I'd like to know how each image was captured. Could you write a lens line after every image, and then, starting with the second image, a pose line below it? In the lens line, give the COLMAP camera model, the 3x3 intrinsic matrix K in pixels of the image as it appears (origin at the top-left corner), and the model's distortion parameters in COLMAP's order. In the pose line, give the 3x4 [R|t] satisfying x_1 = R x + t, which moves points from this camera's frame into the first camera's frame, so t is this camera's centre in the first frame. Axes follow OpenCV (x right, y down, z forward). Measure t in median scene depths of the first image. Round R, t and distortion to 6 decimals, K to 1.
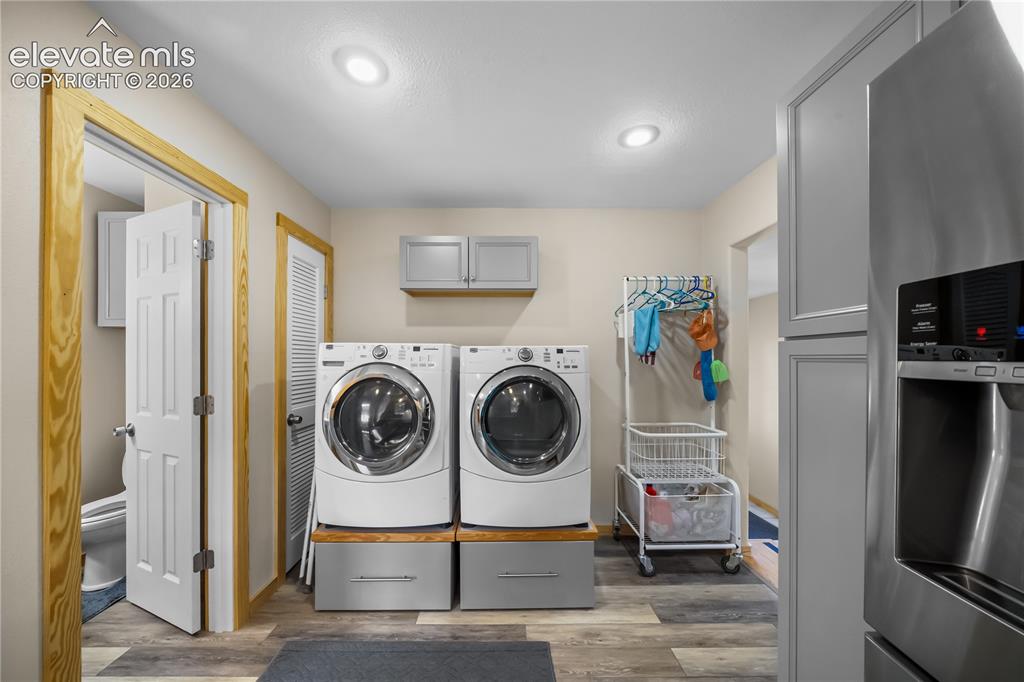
lens RADIAL K [[348.5, 0, 509.4], [0, 348.5, 359.1], [0, 0, 1]] dist [0.000443, 0.000040]
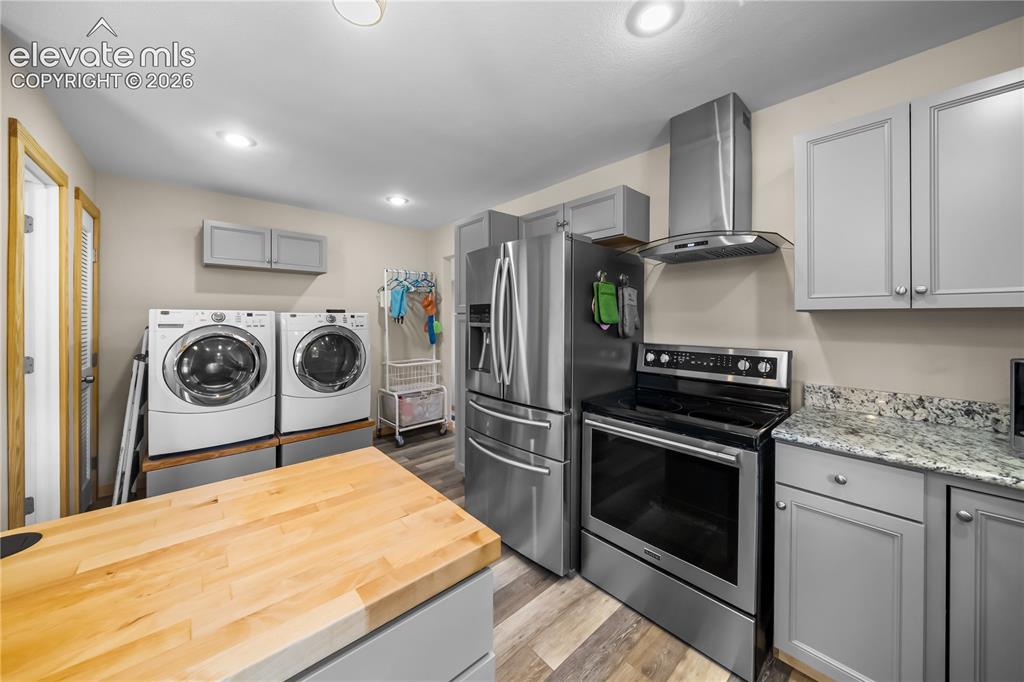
lens RADIAL K [[361.5, 0, 507.9], [0, 361.5, 319.0], [0, 0, 1]] dist [-0.000311, -0.000031]
pose [[0.751526, -0.001789, 0.659701, -0.373444], [0.001060, 0.999998, 0.001505, -0.010721], [-0.659703, -0.000432, 0.751526, -0.677047]]
